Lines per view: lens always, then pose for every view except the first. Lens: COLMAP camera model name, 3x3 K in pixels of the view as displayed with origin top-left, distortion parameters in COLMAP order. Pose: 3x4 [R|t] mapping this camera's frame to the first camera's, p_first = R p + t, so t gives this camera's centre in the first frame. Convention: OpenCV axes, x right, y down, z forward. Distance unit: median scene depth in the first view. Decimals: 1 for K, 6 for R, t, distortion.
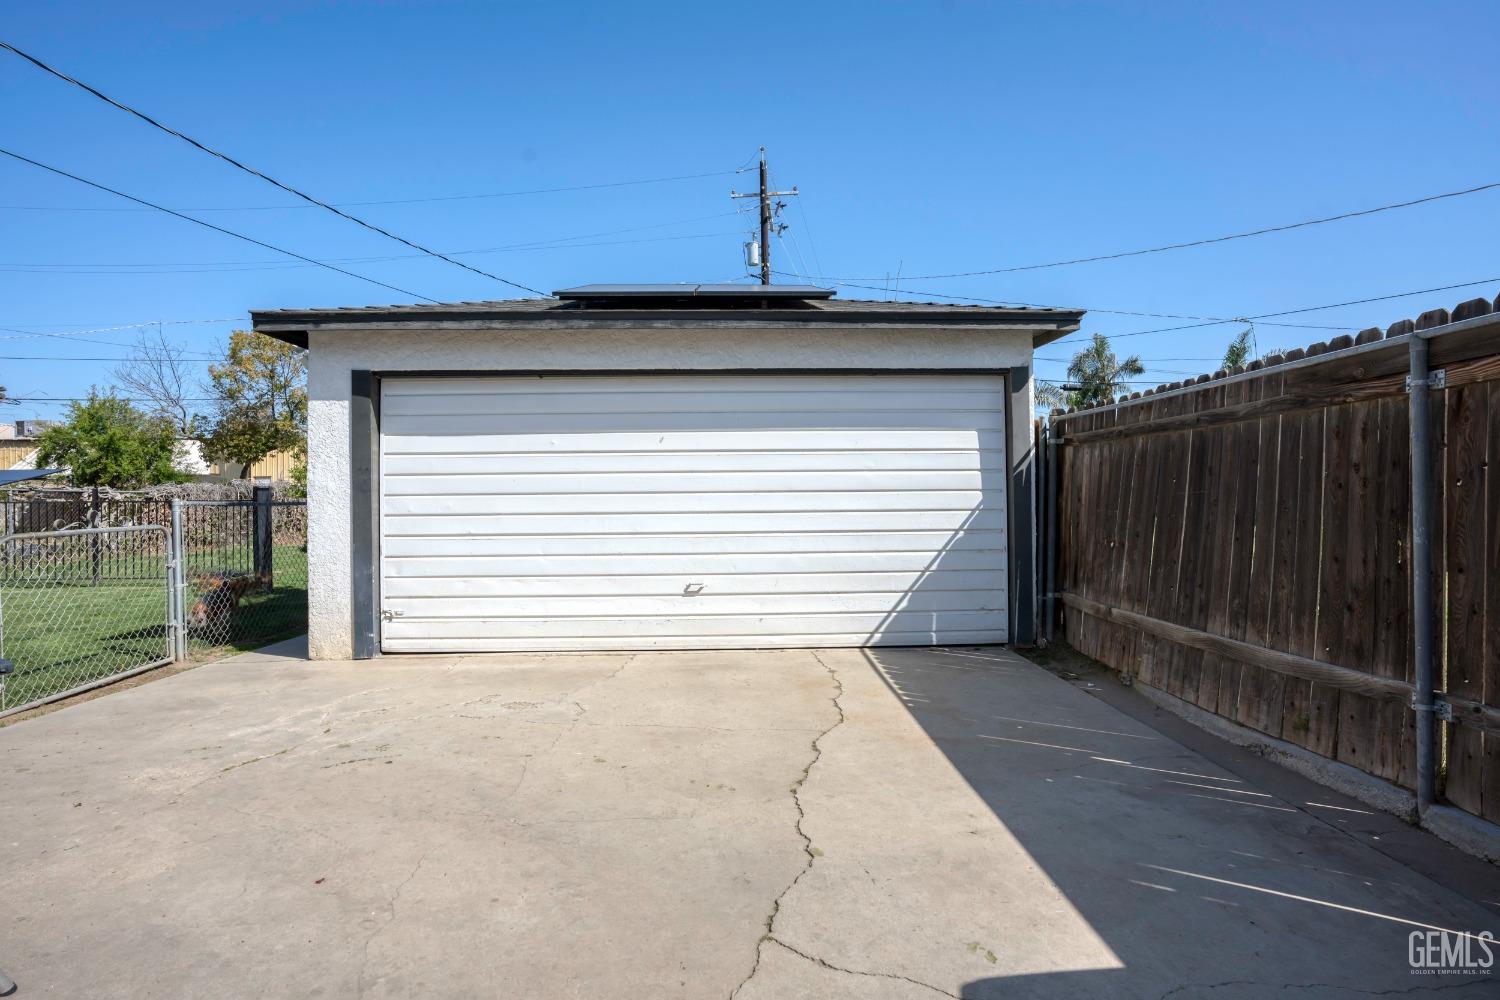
lens RADIAL K [[759.0, 0, 750.0], [0, 759.0, 500.0], [0, 0, 1]] dist [-0.045118, 0.000450]
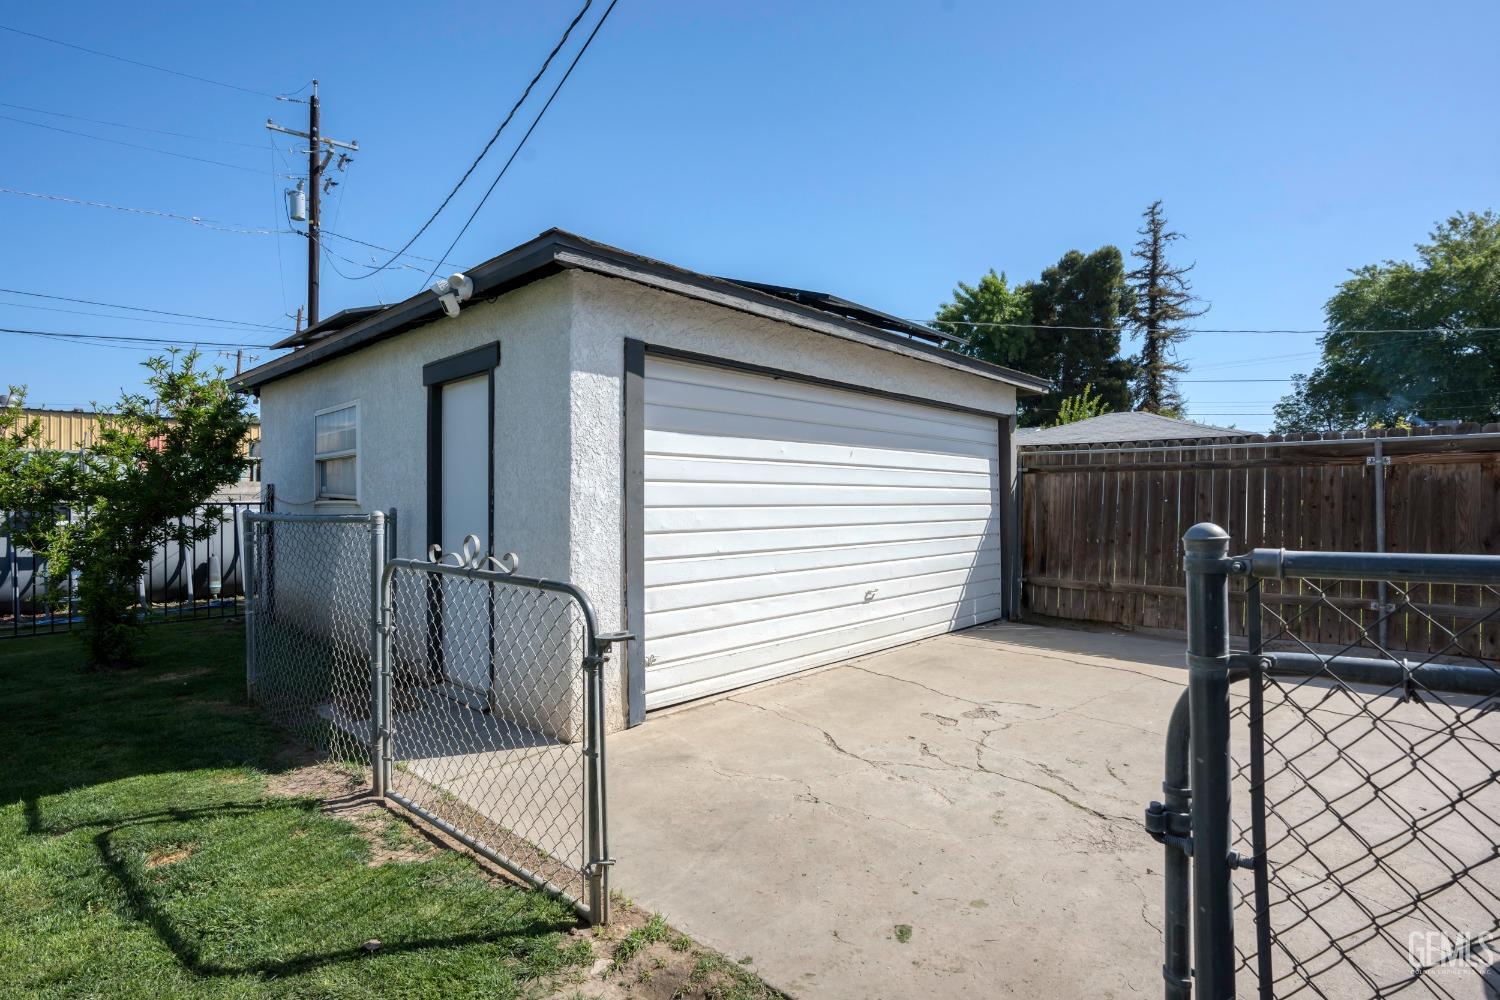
lens RADIAL K [[759.0, 0, 750.0], [0, 759.0, 500.0], [0, 0, 1]] dist [-0.045118, 0.000450]
pose [[0.701048, 0.009817, 0.713047, -0.965687], [-0.004873, 0.999948, -0.008975, -0.006703], [-0.713098, 0.002817, 0.701059, 0.382804]]
